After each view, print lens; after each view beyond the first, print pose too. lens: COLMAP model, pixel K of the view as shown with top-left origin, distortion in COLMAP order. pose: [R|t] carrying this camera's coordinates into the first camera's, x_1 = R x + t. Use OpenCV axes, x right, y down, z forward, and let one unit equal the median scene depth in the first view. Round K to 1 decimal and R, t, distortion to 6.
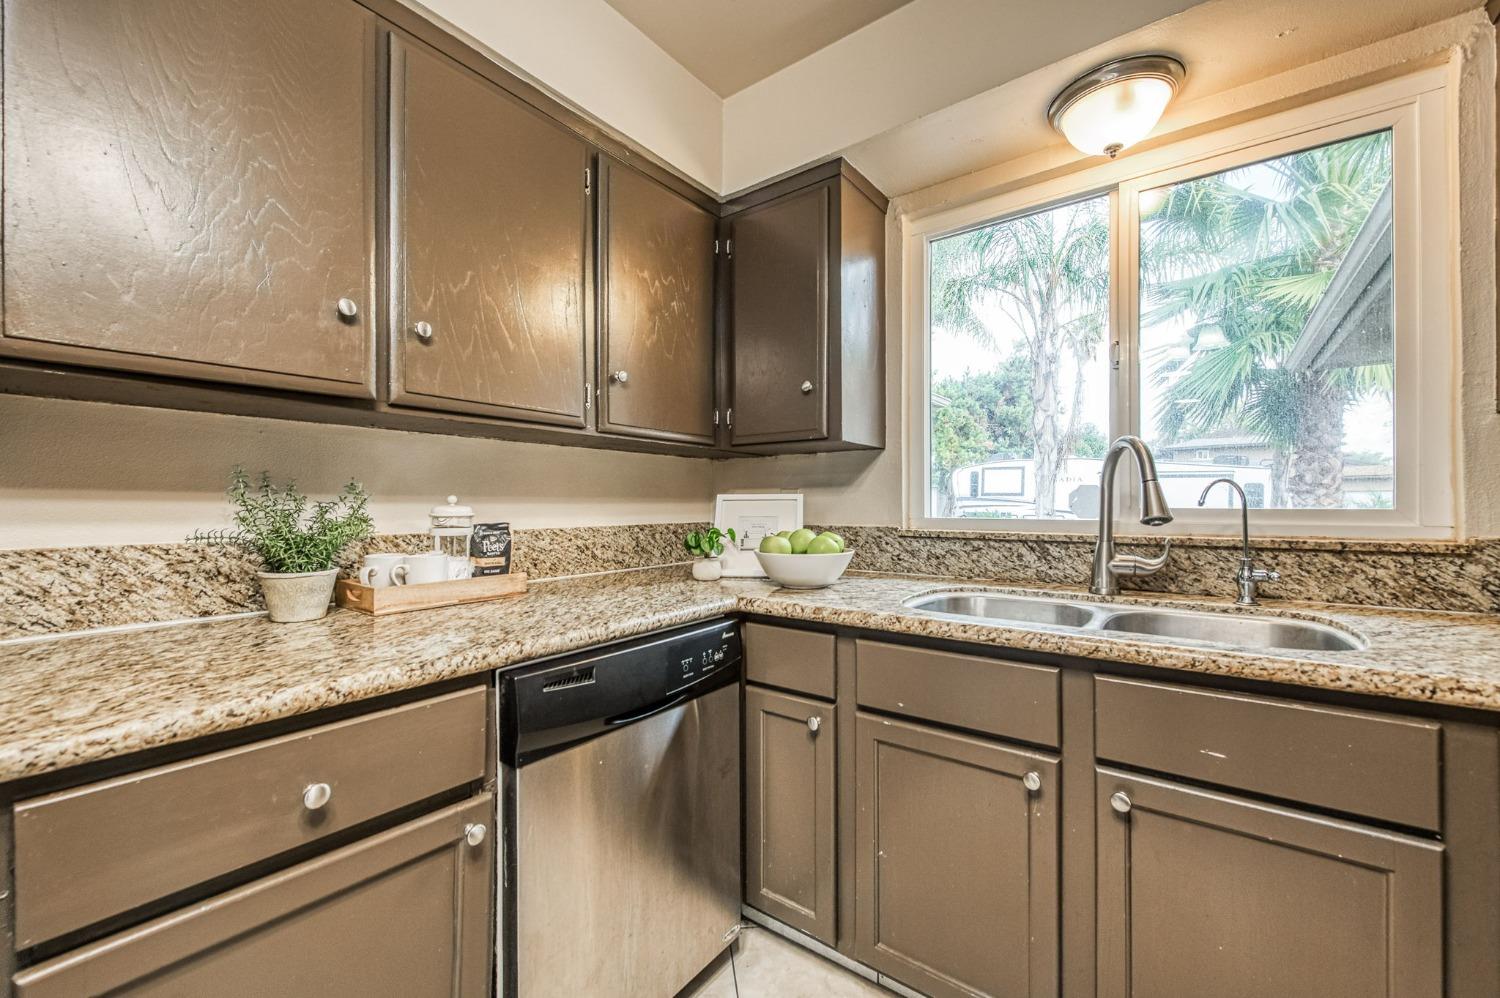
lens RADIAL K [[600.3, 0, 750.0], [0, 600.3, 499.0], [0, 0, 1]] dist [0.017489, -0.006420]
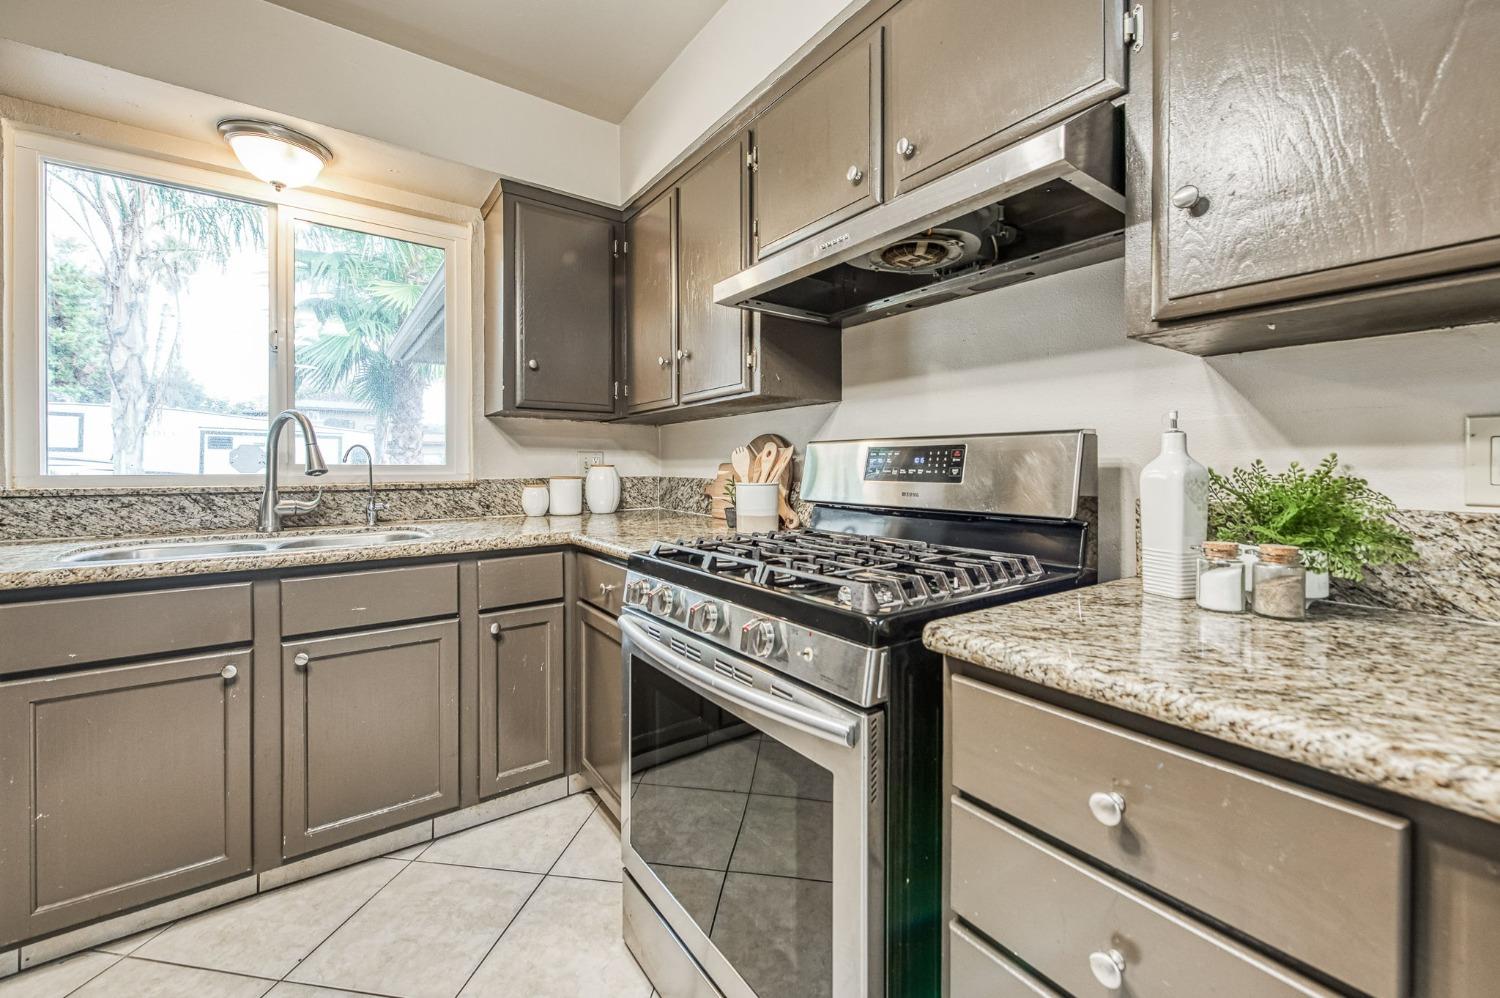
lens RADIAL K [[586.5, 0, 746.2], [0, 586.5, 474.0], [0, 0, 1]] dist [-0.002385, -0.000337]
pose [[0.288825, -0.014670, 0.957269, -0.289102], [-0.010625, 0.999772, 0.018527, 0.002632], [-0.957323, -0.015522, 0.288604, -0.298950]]
